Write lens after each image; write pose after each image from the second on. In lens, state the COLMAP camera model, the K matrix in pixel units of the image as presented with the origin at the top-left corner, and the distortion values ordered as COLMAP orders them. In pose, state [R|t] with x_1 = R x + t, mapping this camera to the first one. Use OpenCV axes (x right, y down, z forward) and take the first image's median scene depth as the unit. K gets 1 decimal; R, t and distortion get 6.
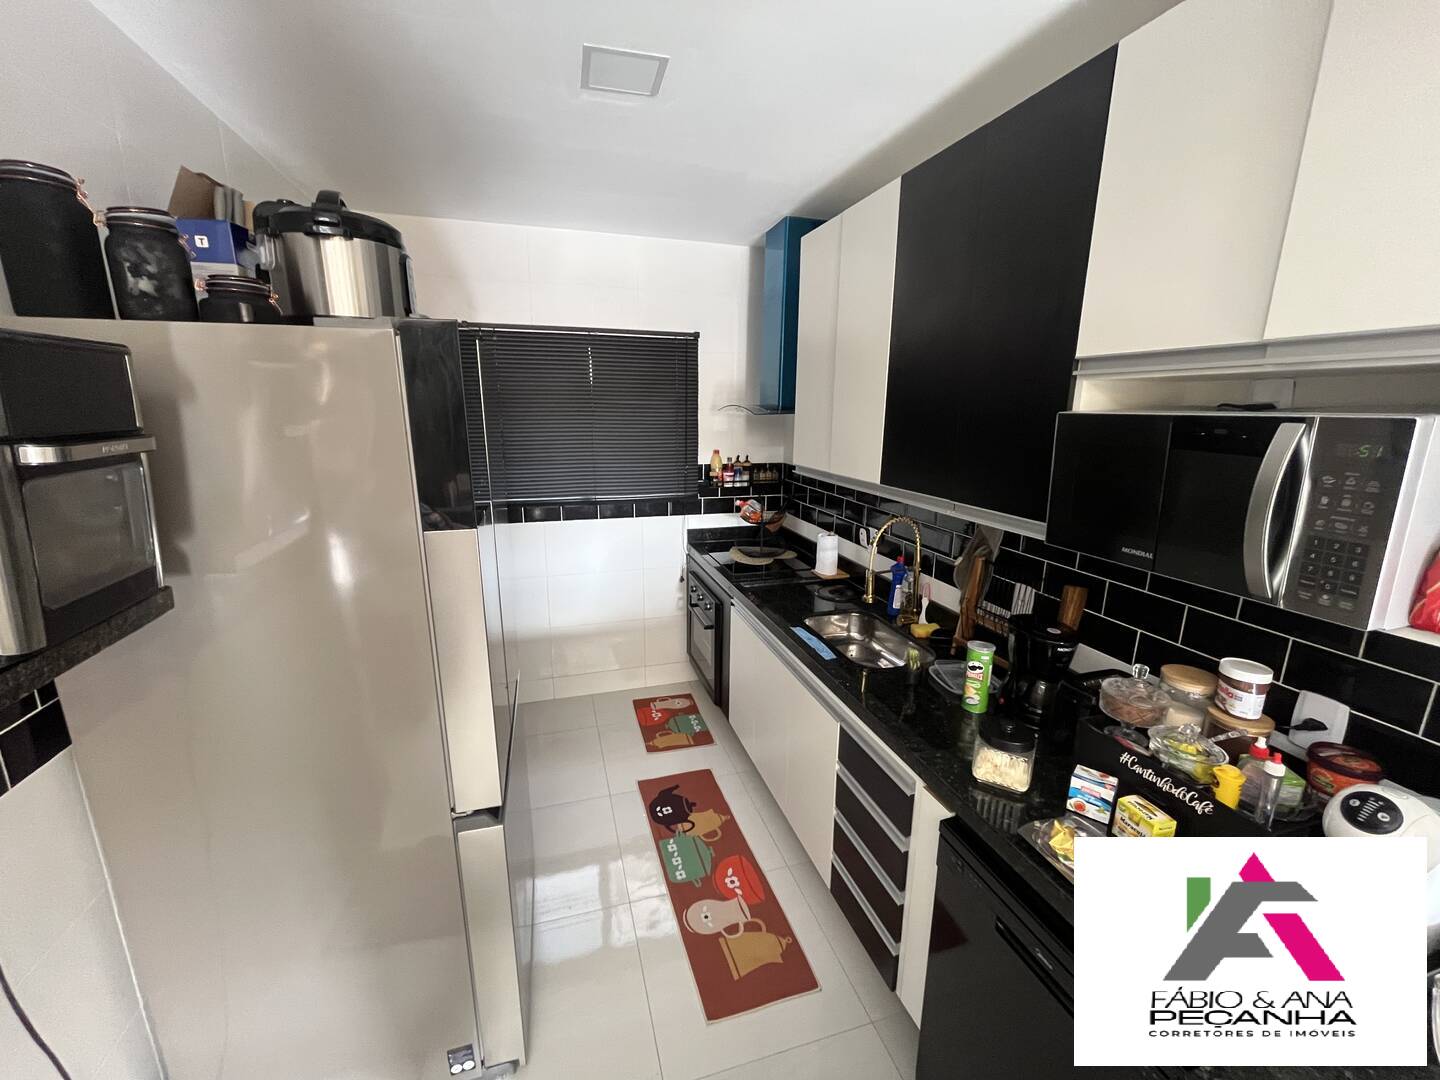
lens RADIAL K [[583.9, 0, 716.4], [0, 583.9, 541.6], [0, 0, 1]] dist [-0.003580, 0.000872]
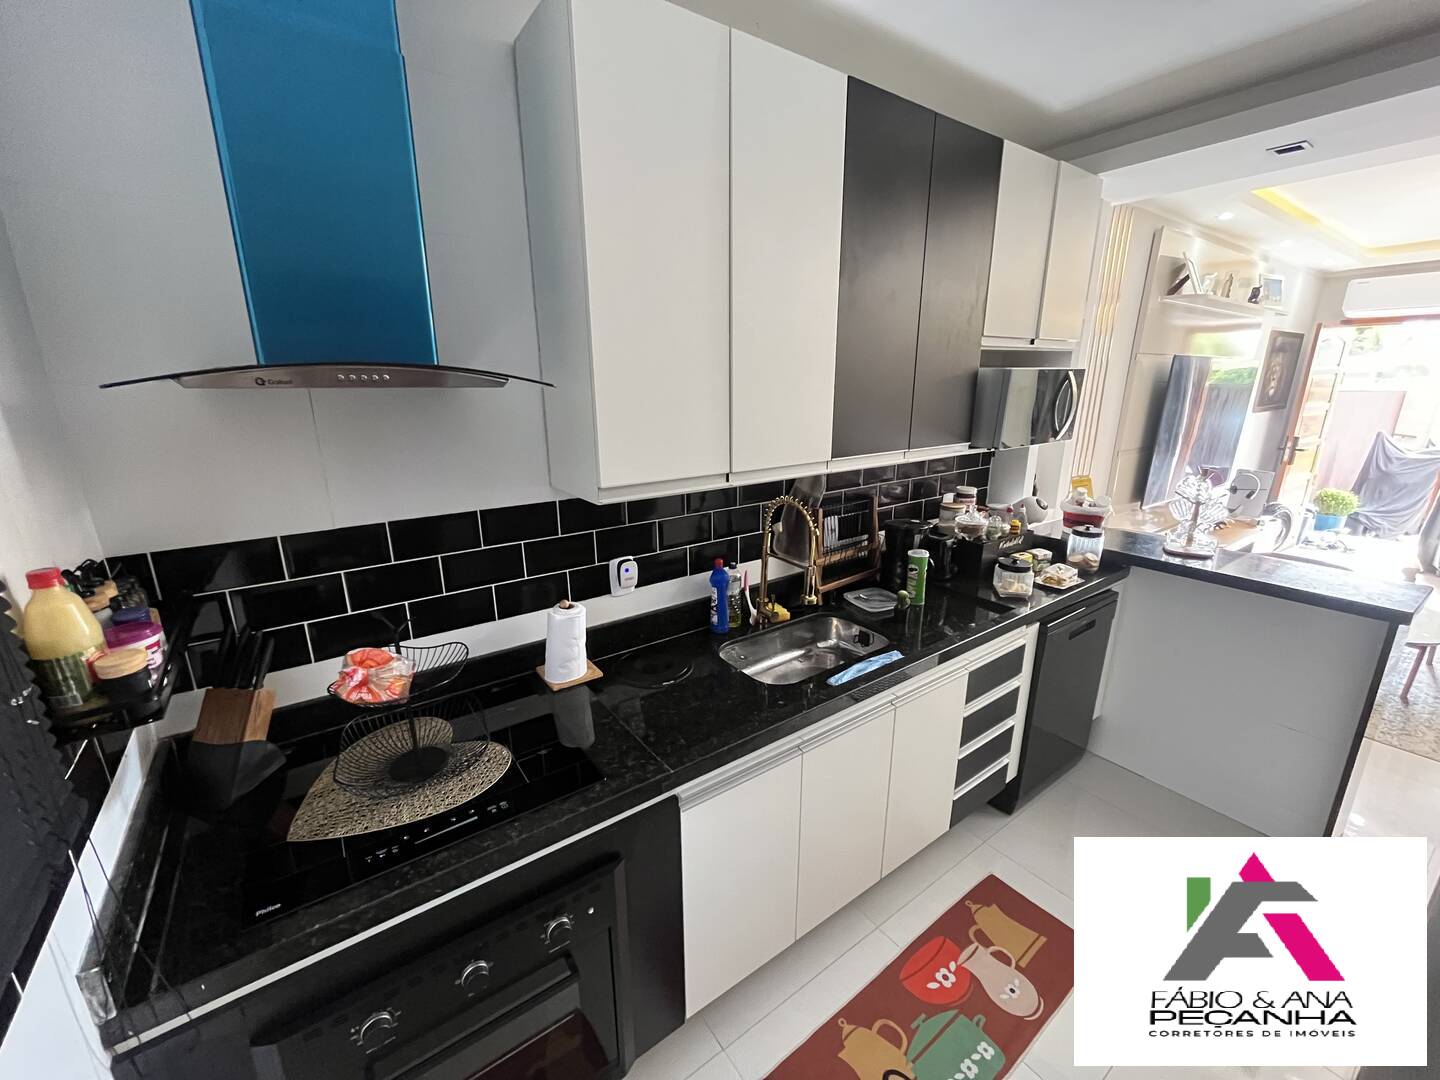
lens RADIAL K [[583.9, 0, 716.4], [0, 583.9, 541.6], [0, 0, 1]] dist [-0.003580, 0.000872]
pose [[-0.319881, -0.261966, 0.910522, -0.346367], [0.221437, 0.913729, 0.340683, -0.231641], [-0.921218, 0.310601, -0.234275, 1.021186]]
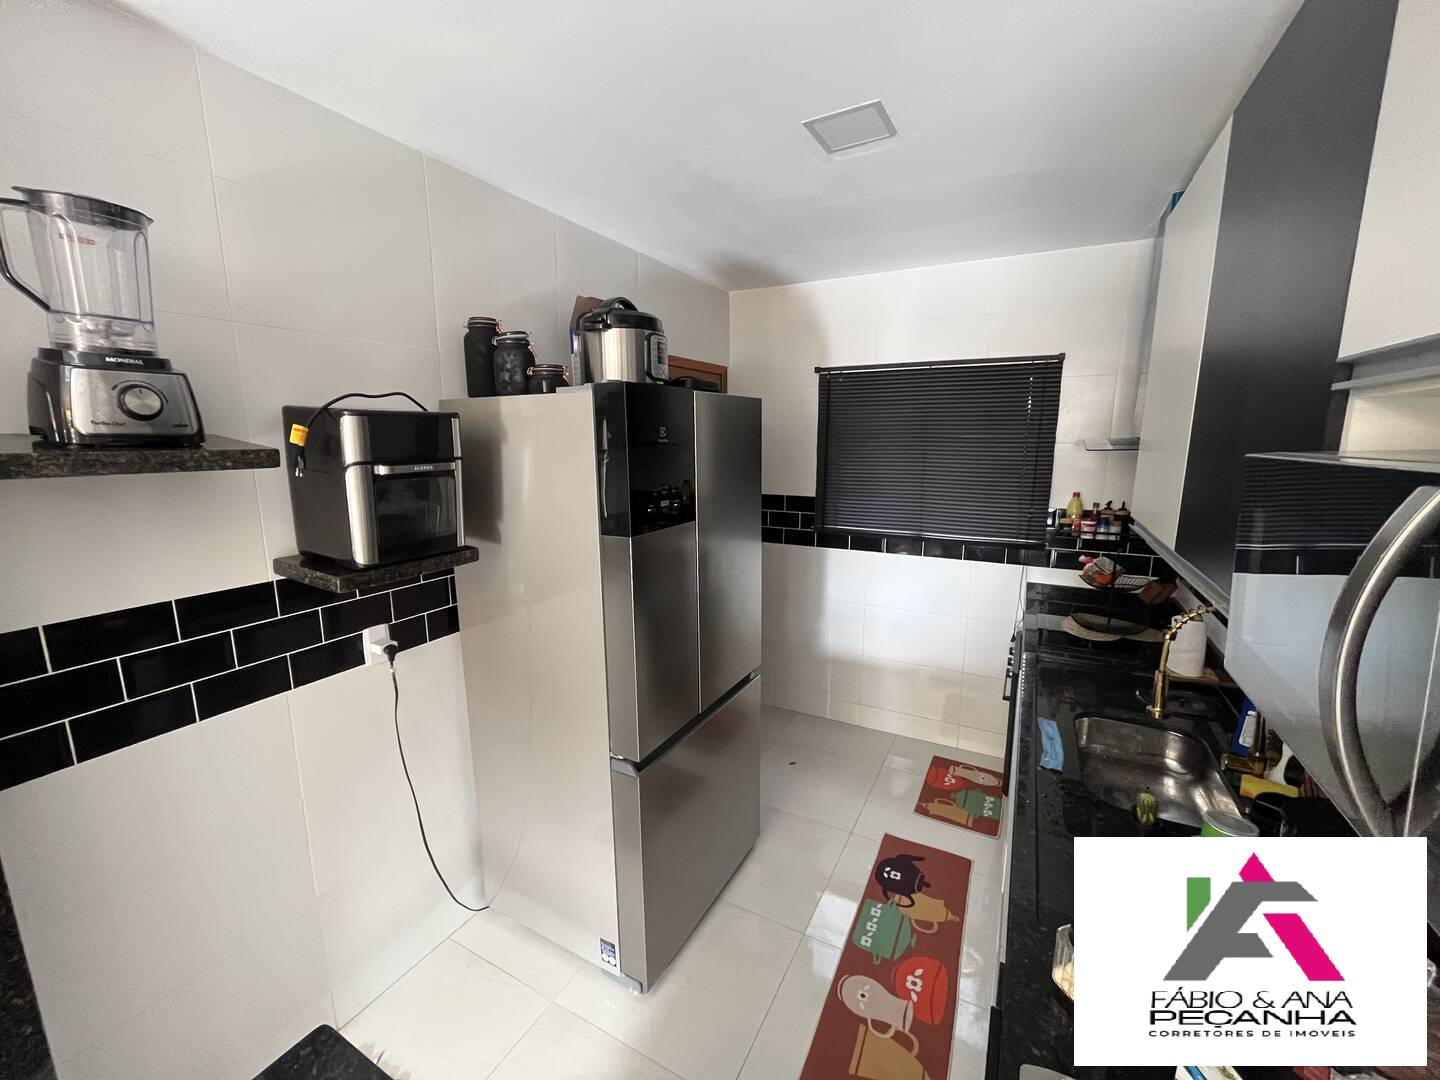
lens RADIAL K [[583.9, 0, 716.4], [0, 583.9, 541.6], [0, 0, 1]] dist [-0.003580, 0.000872]
pose [[0.708589, 0.115630, -0.696082, 0.275185], [-0.152519, 0.988260, 0.008906, -0.023345], [0.688940, 0.099855, 0.717907, 0.086192]]
